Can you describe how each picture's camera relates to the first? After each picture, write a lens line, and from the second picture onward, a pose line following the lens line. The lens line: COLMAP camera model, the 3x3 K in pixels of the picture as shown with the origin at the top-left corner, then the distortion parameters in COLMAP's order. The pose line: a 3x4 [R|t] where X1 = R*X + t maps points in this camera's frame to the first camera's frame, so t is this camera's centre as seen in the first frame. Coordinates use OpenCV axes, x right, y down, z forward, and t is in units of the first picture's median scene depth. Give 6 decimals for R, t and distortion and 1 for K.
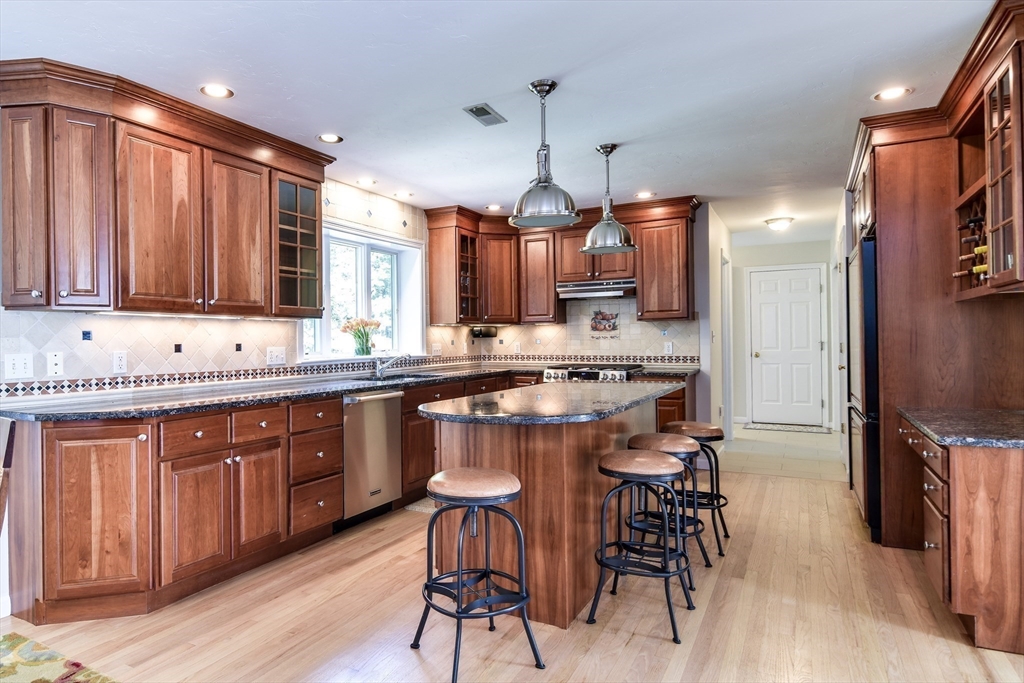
lens RADIAL K [[557.2, 0, 512.0], [0, 557.2, 341.5], [0, 0, 1]] dist [-0.000632, -0.001223]
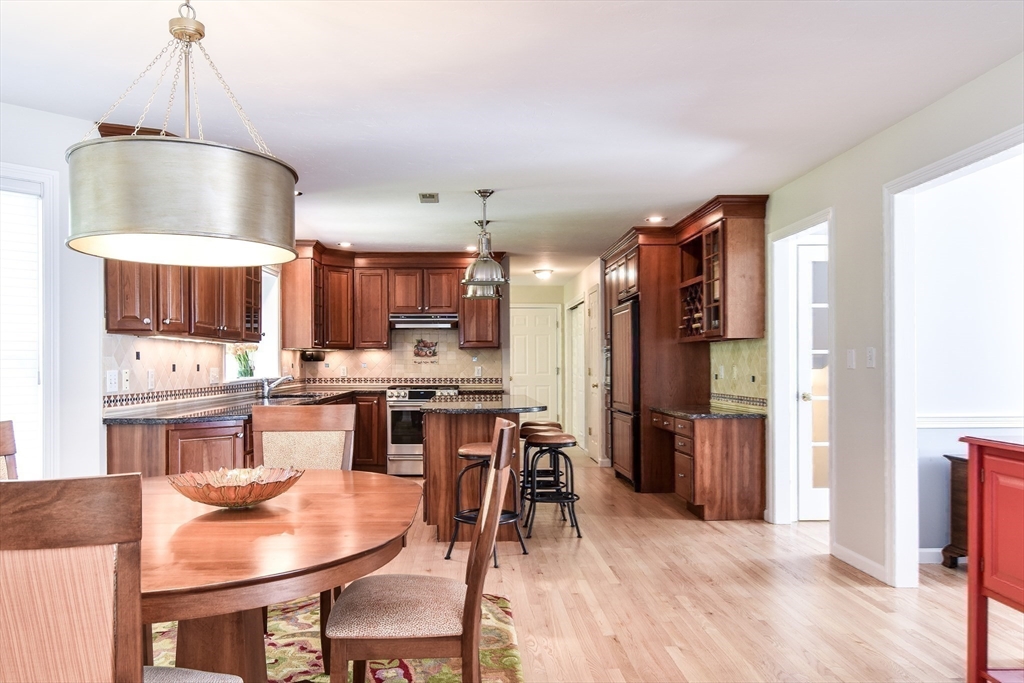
lens RADIAL K [[621.3, 0, 512.1], [0, 621.3, 362.7], [0, 0, 1]] dist [-0.000124, -0.000757]
pose [[0.869869, 0.009732, 0.493187, -0.357977], [-0.005540, 0.999935, -0.009959, 0.006008], [-0.493252, 0.005931, 0.869866, -0.245436]]
